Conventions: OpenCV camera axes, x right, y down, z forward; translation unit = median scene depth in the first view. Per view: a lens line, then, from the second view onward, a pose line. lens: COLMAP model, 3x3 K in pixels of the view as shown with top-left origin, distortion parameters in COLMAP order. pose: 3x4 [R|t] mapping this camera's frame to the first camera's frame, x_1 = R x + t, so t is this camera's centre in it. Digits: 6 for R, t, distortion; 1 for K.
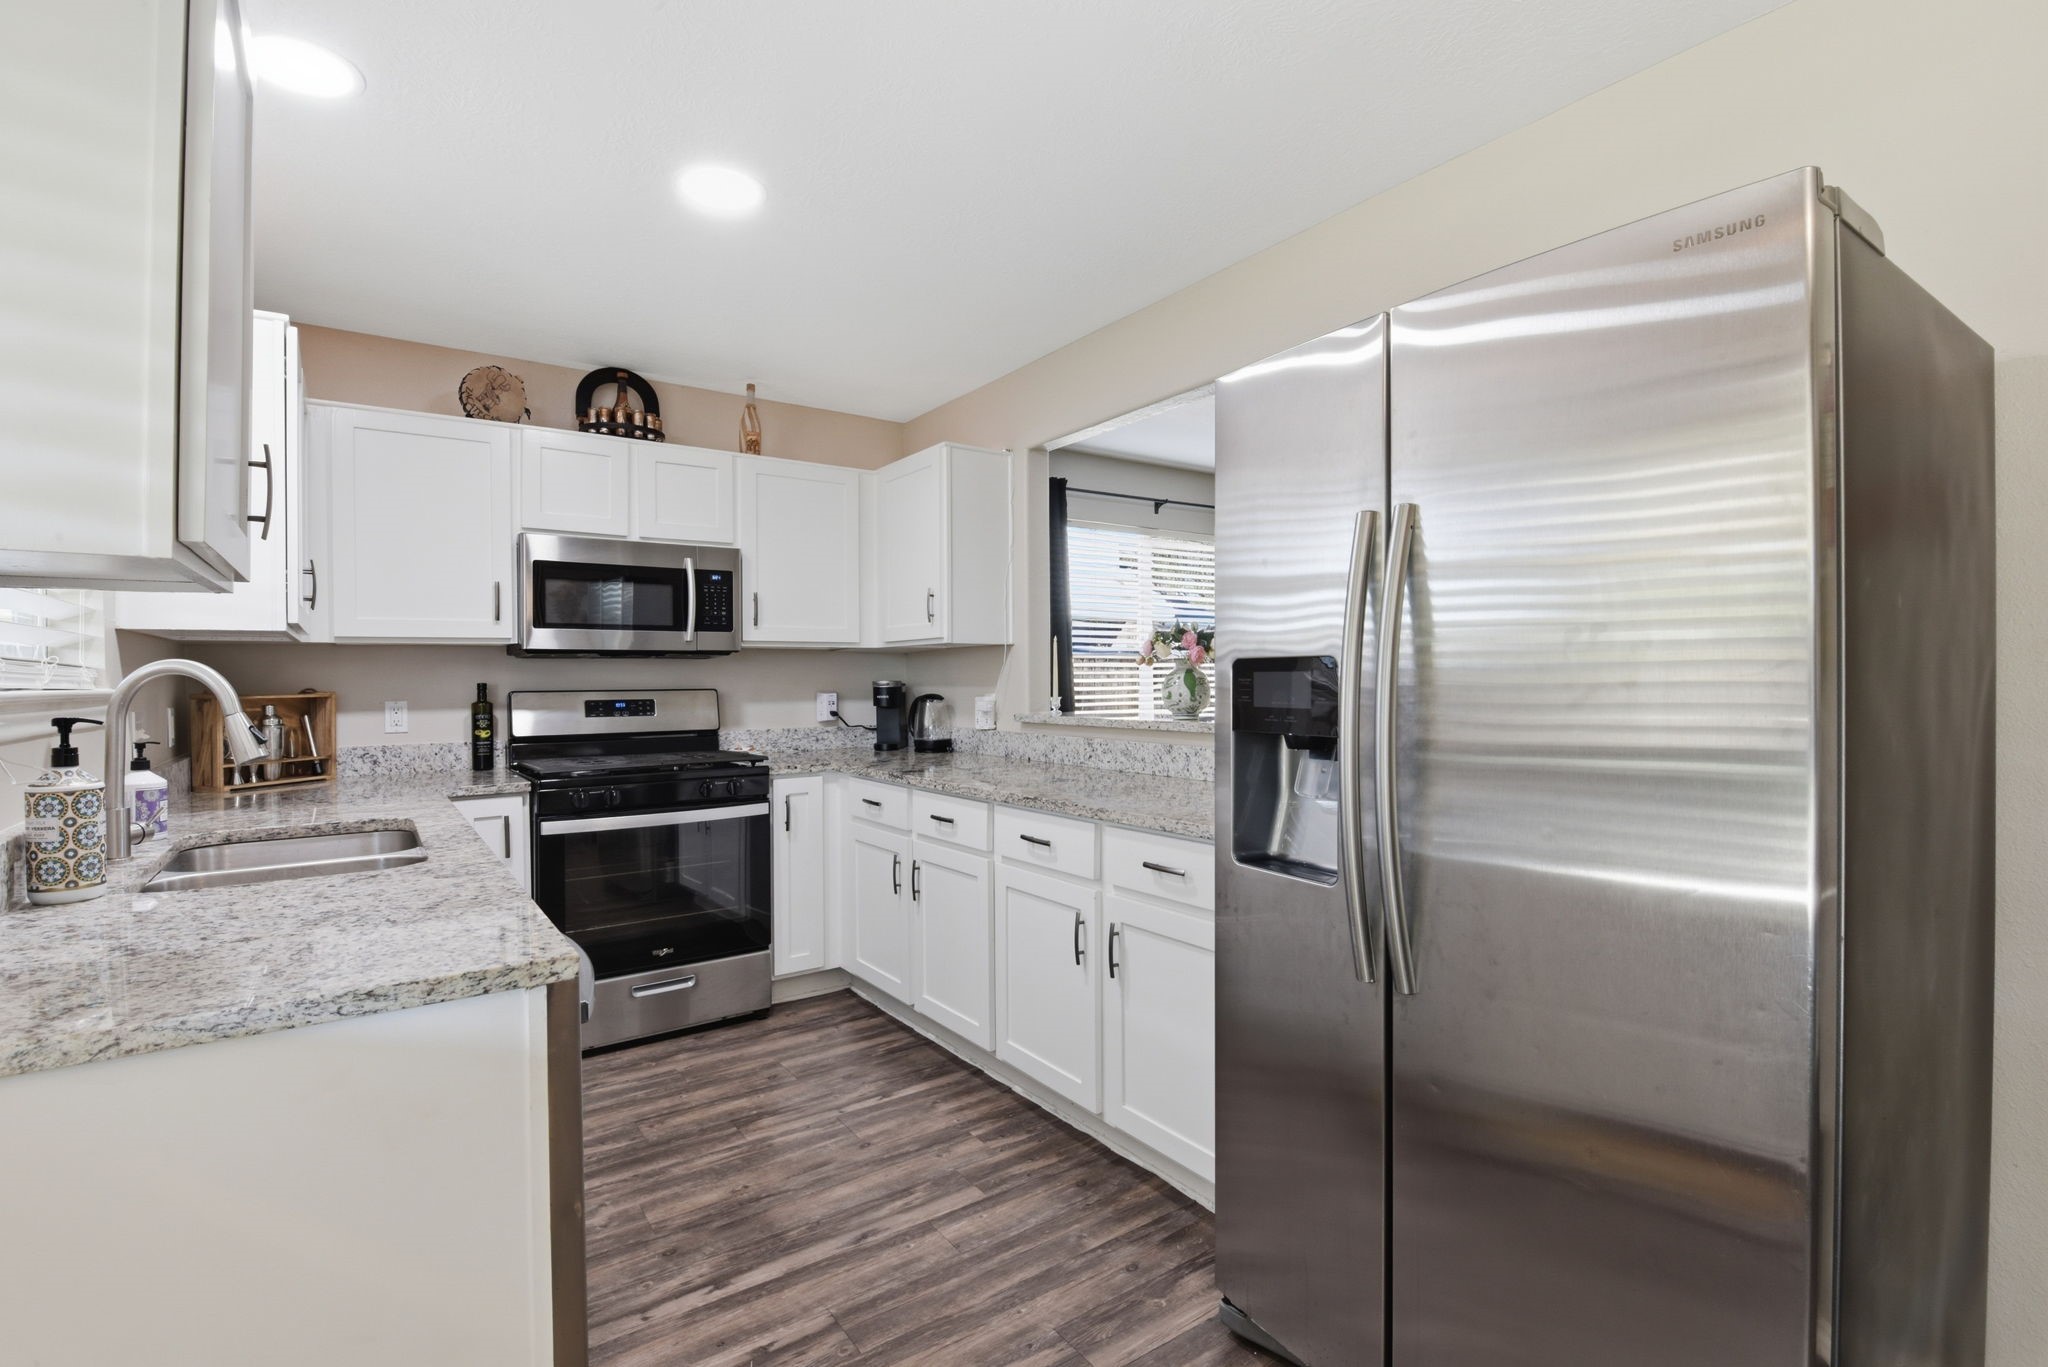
lens RADIAL K [[946.3, 0, 1044.9], [0, 946.3, 677.5], [0, 0, 1]] dist [0.002445, -0.012427]
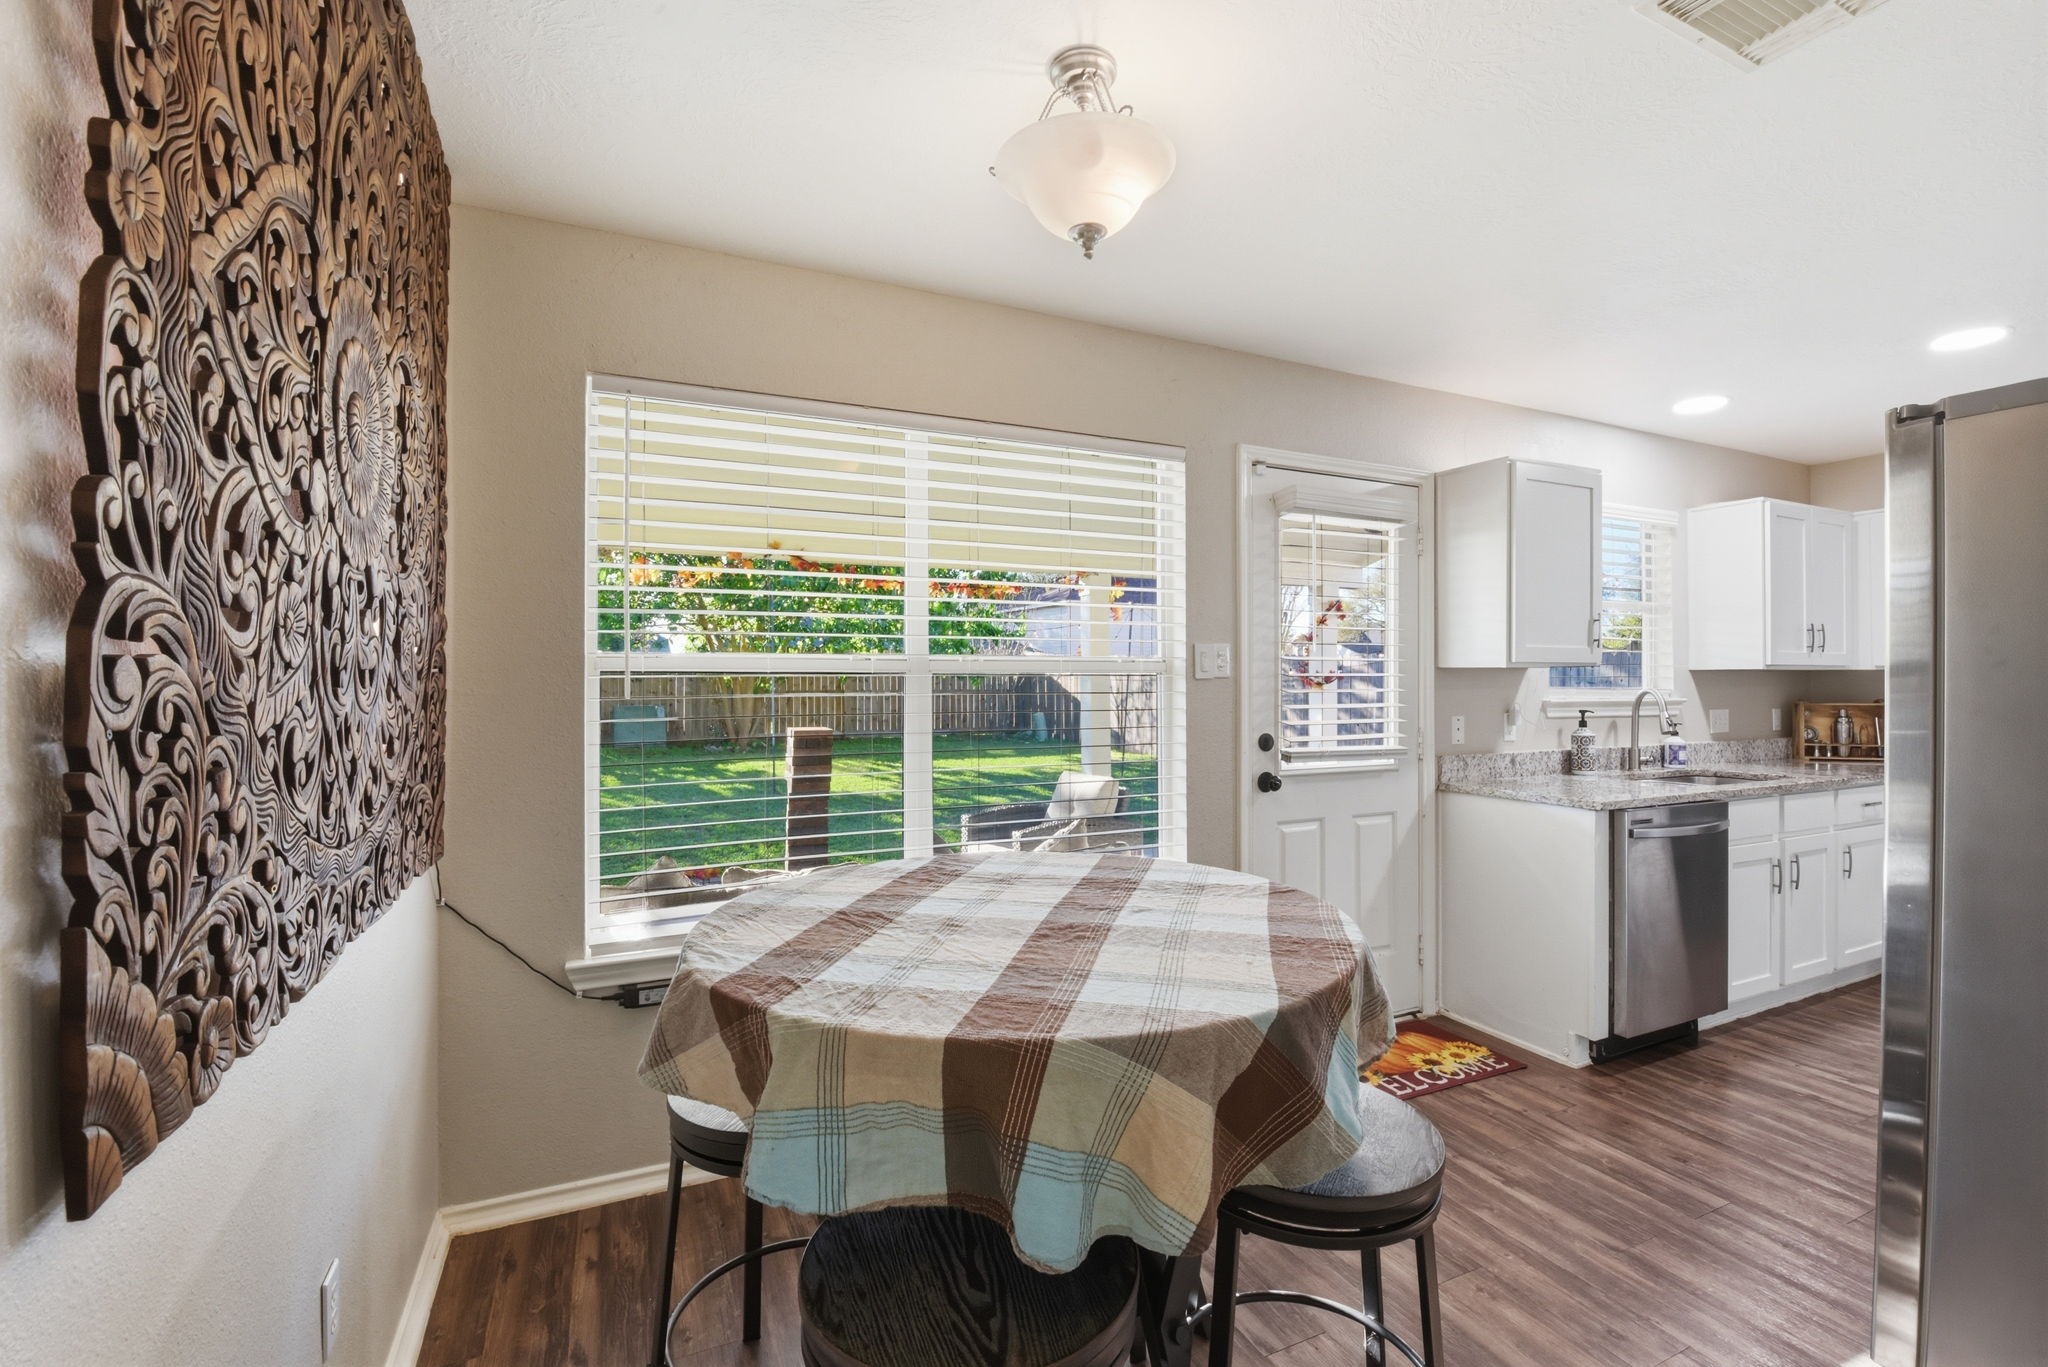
lens RADIAL K [[893.4, 0, 1037.2], [0, 893.4, 685.9], [0, 0, 1]] dist [-0.002927, -0.009079]
pose [[-0.183248, 0.012618, -0.982986, 0.785567], [0.001068, 0.999920, 0.012636, -0.026702], [0.983066, 0.001266, -0.183247, -0.049102]]
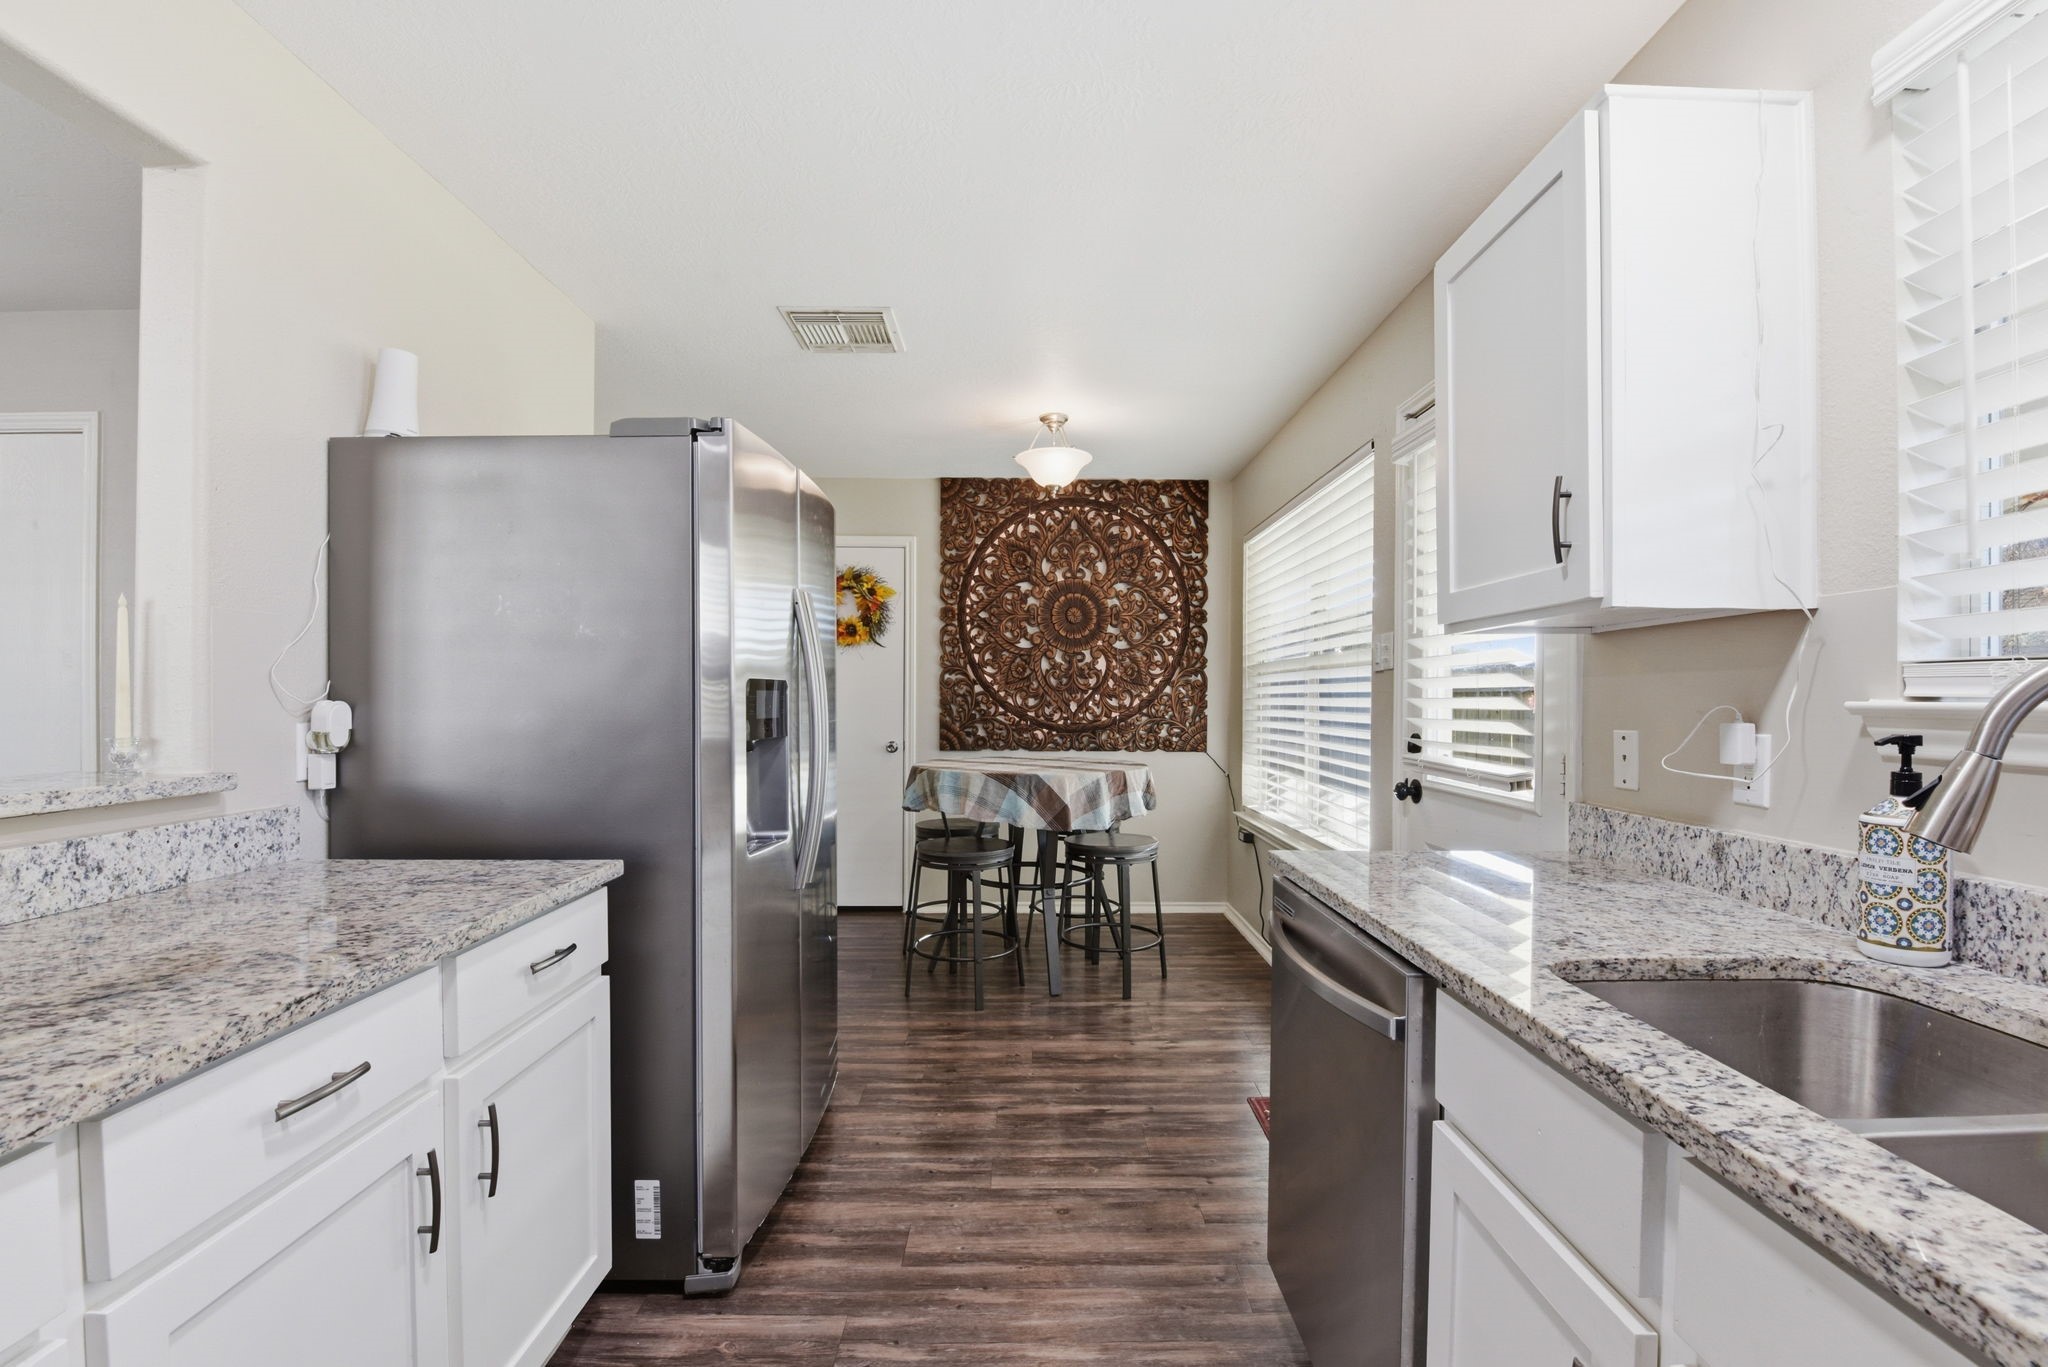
lens RADIAL K [[907.7, 0, 1038.9], [0, 907.7, 695.9], [0, 0, 1]] dist [-0.000737, -0.012651]
pose [[-0.817670, 0.005388, 0.575662, -0.370437], [0.003580, 0.999984, -0.004273, 0.004001], [-0.575676, -0.001433, -0.817676, 0.869837]]
